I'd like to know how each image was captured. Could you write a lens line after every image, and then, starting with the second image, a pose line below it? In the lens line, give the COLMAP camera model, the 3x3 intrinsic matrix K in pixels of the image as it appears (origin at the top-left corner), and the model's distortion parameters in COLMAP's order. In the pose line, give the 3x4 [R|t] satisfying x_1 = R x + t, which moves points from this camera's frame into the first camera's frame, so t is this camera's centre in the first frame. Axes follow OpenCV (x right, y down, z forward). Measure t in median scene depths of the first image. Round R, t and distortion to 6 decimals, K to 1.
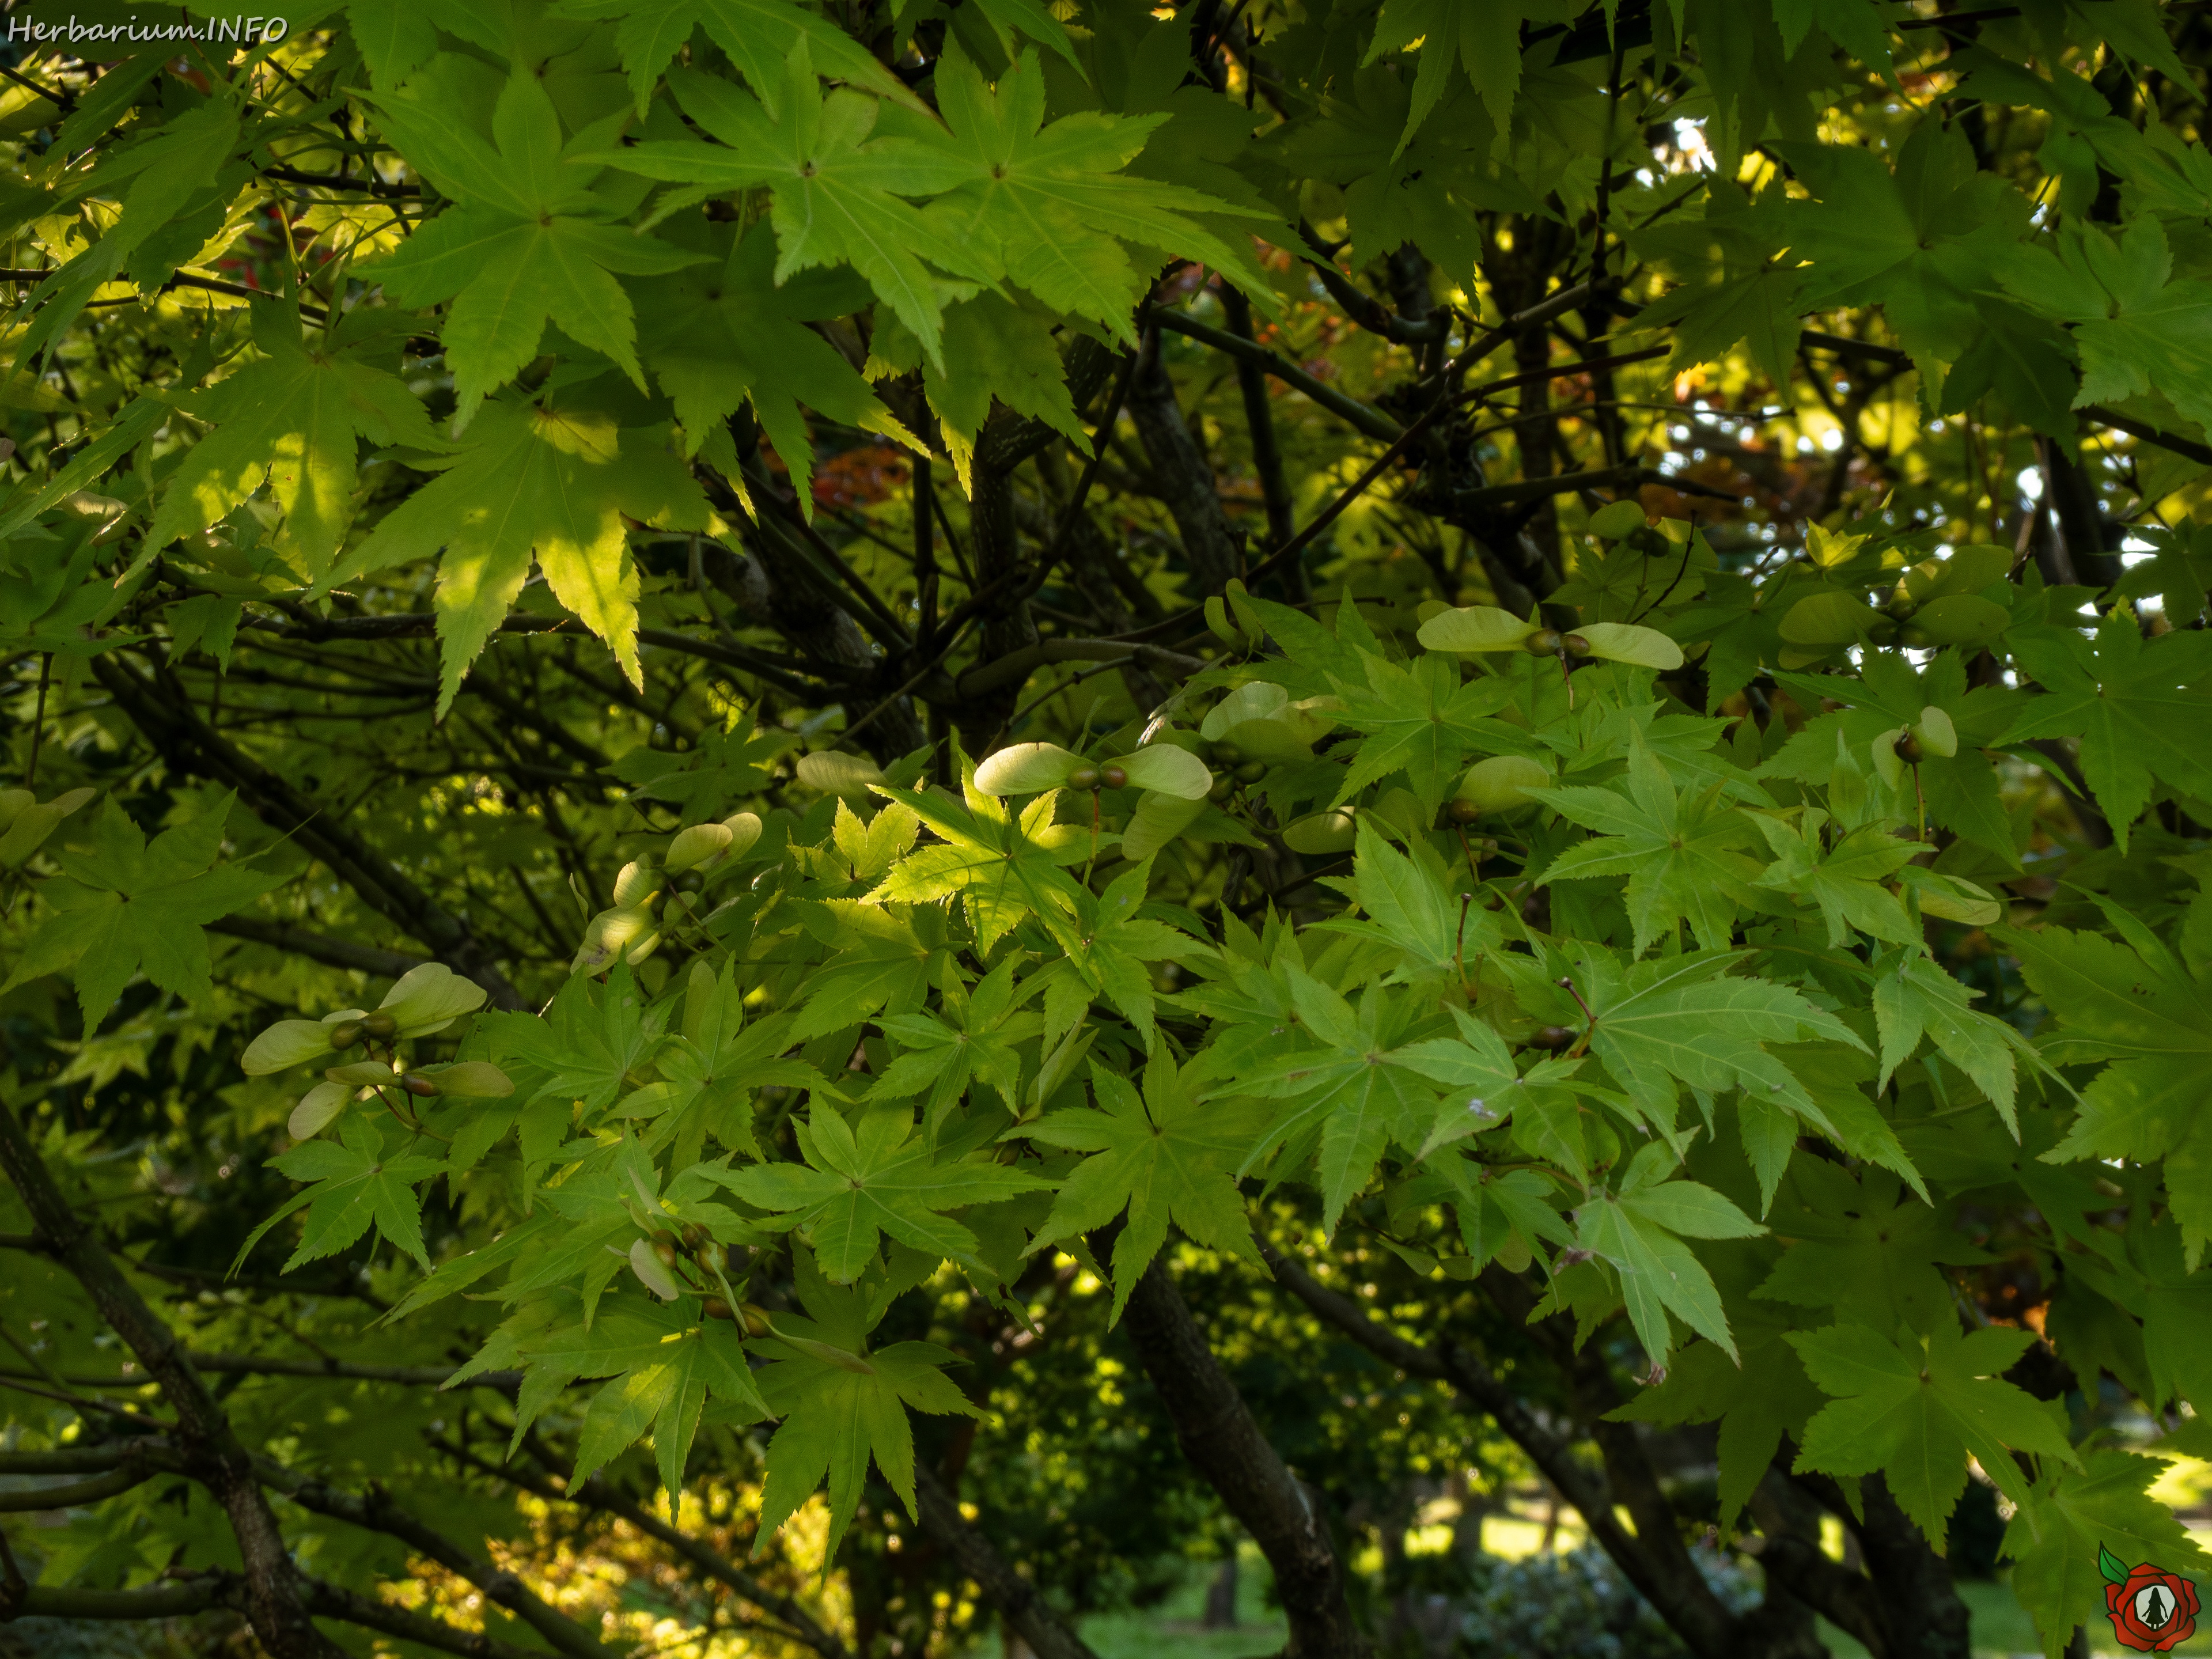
lens RADIAL K [[4558.1, 0, 1106.3], [0, 4558.1, 833.8], [0, 0, 1]] dist [-0.092988, 0.000000]
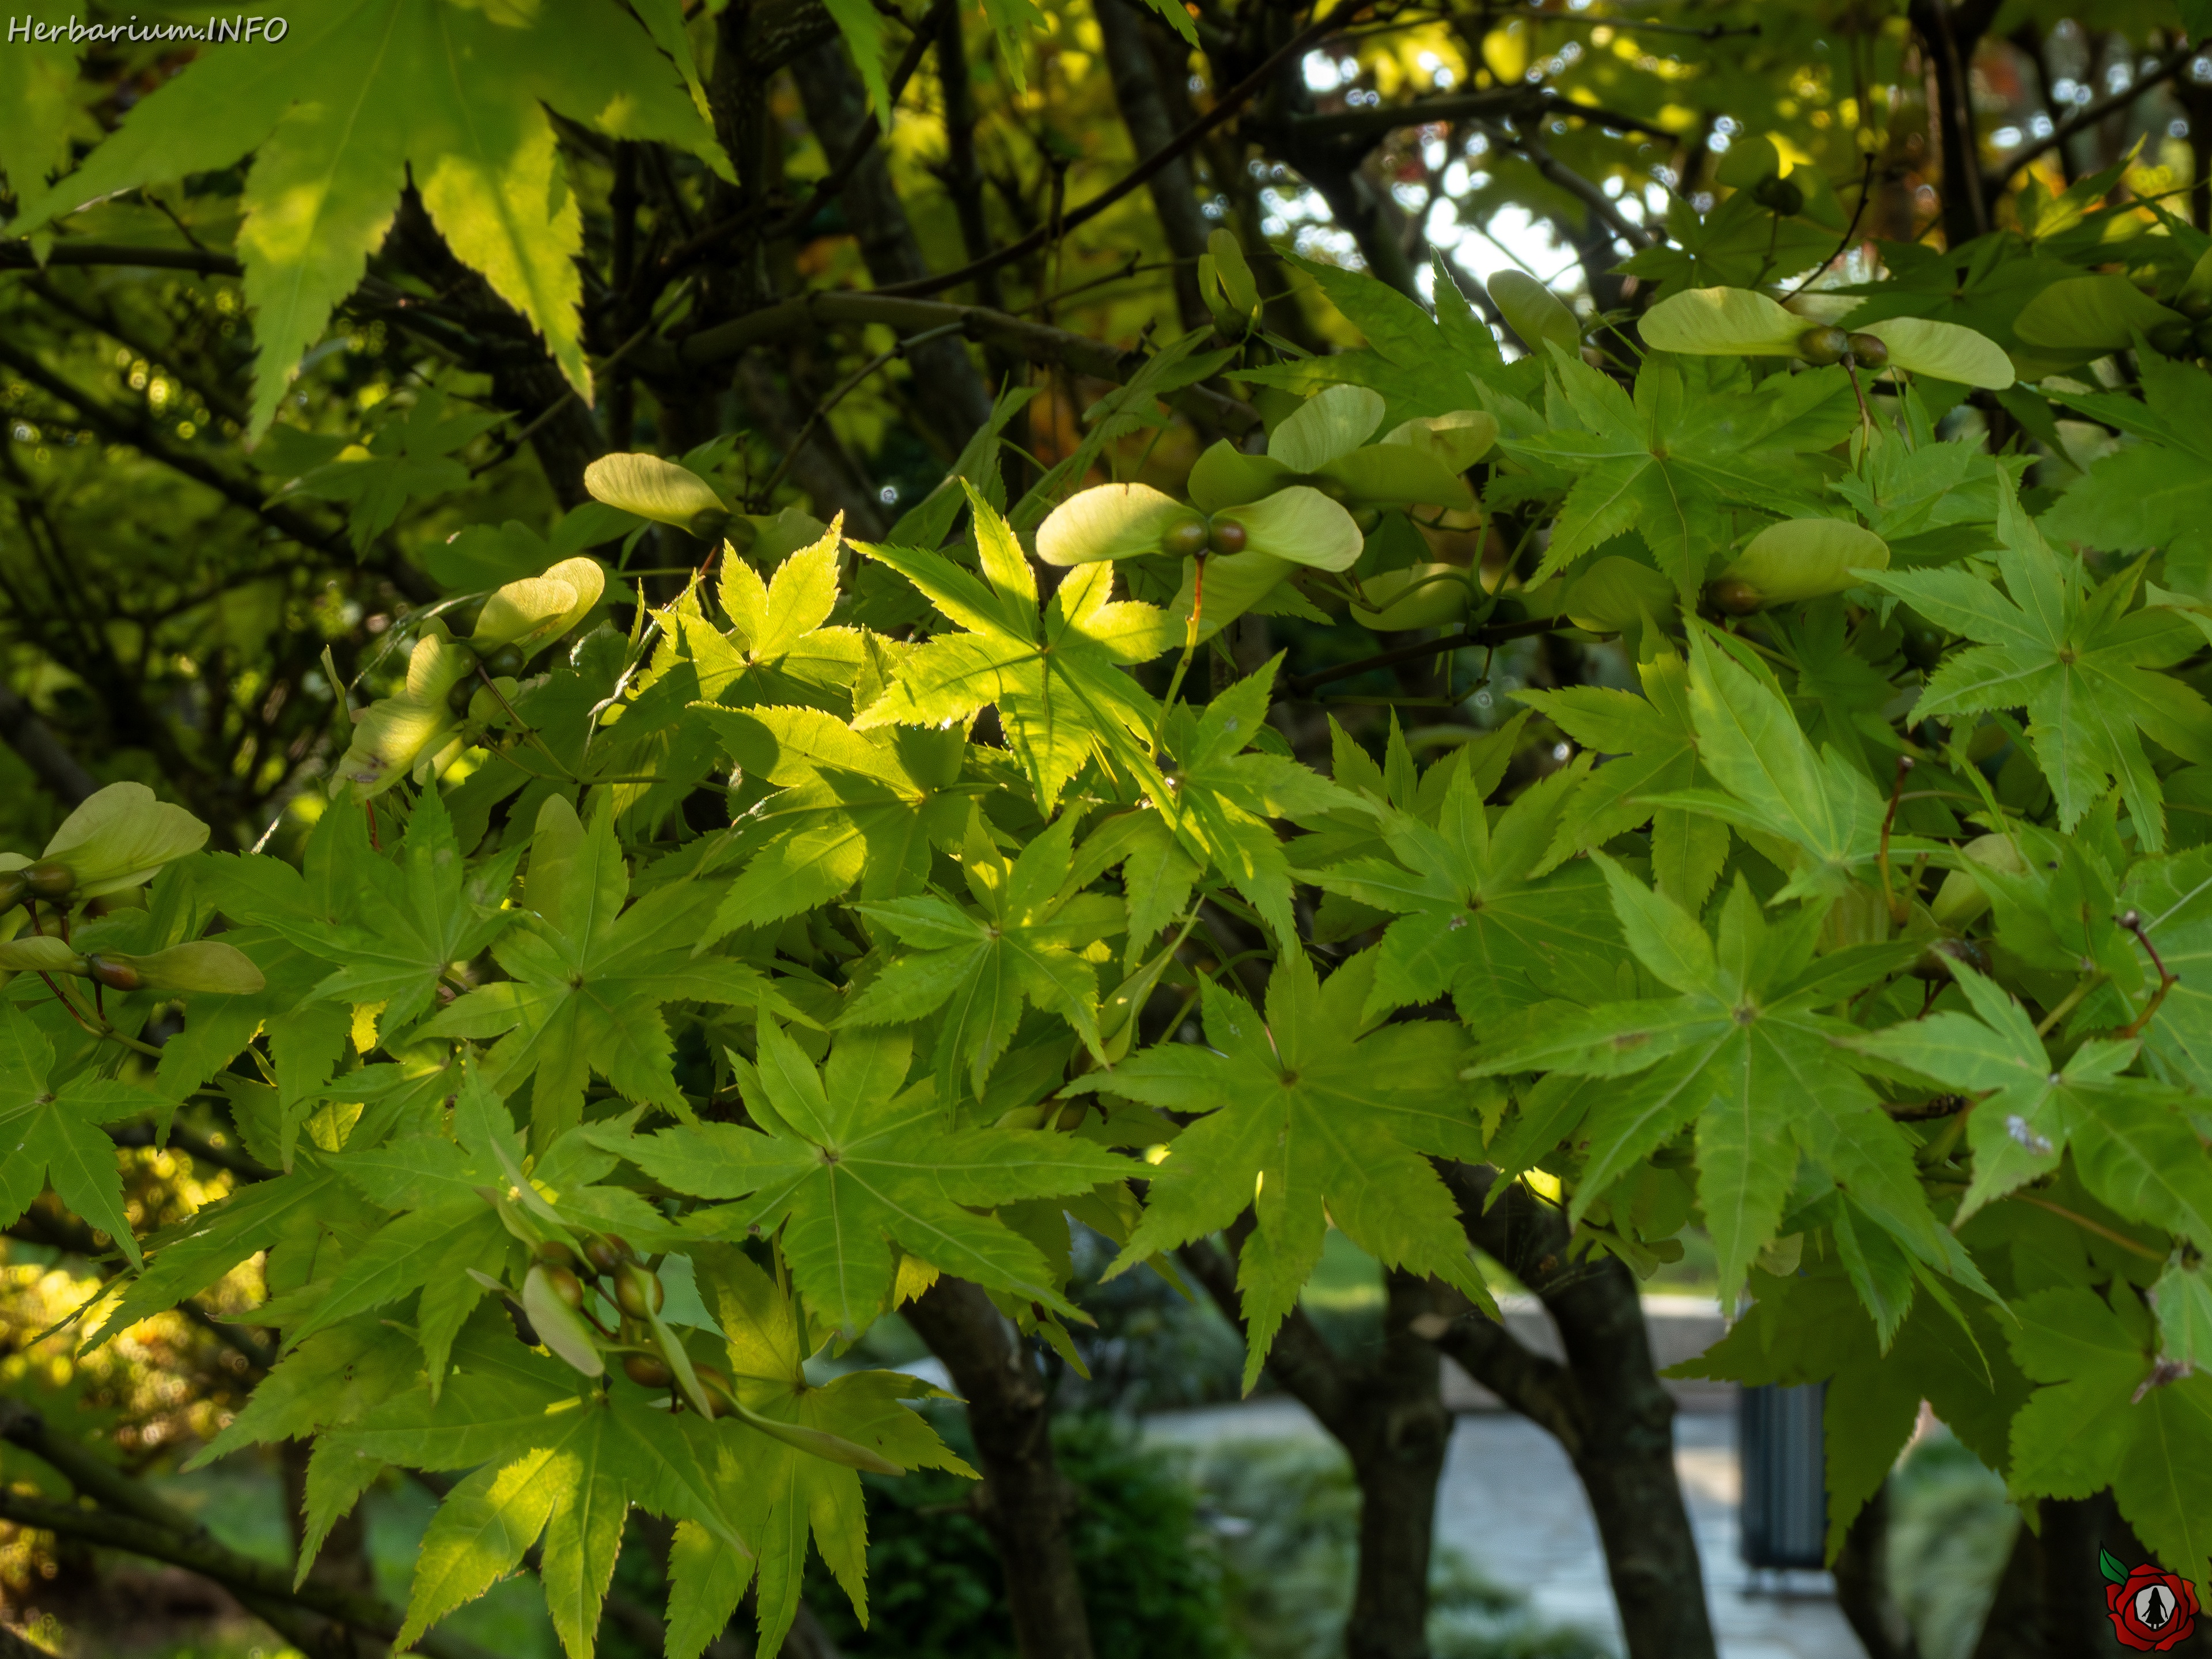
lens RADIAL K [[4558.1, 0, 1104.2], [0, 4558.1, 825.8], [0, 0, 1]] dist [-0.092988, 0.000000]
pose [[0.990792, 0.010722, 0.134970, -0.104134], [-0.021434, 0.996710, 0.078163, -0.021935], [-0.133688, -0.080336, 0.987762, 0.352810]]
